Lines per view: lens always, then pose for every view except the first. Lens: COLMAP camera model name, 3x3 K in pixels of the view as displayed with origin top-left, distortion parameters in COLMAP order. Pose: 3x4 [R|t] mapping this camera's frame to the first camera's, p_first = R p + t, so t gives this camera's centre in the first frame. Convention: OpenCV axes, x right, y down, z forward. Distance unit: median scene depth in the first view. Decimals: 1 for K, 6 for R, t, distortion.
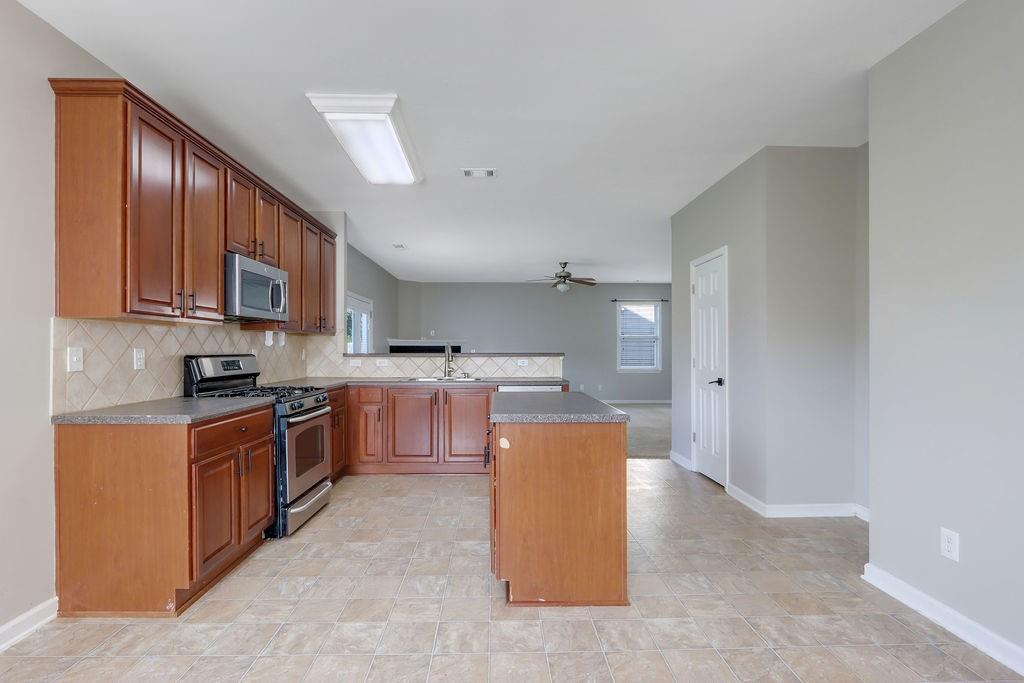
lens RADIAL K [[465.2, 0, 506.3], [0, 465.2, 344.4], [0, 0, 1]] dist [-0.011468, 0.000309]
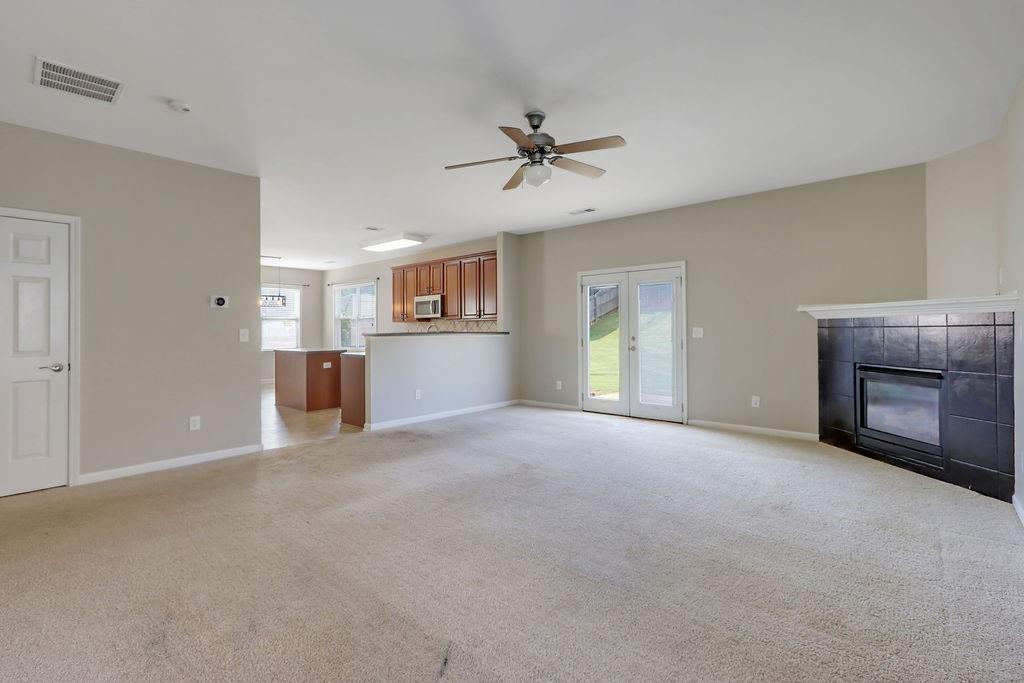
lens RADIAL K [[474.3, 0, 505.0], [0, 474.3, 338.6], [0, 0, 1]] dist [-0.011560, 0.000475]
pose [[-0.685968, 0.014822, -0.727481, 1.045110], [0.012150, 0.999886, 0.008916, 0.041084], [0.727531, -0.002723, -0.686070, 2.993482]]
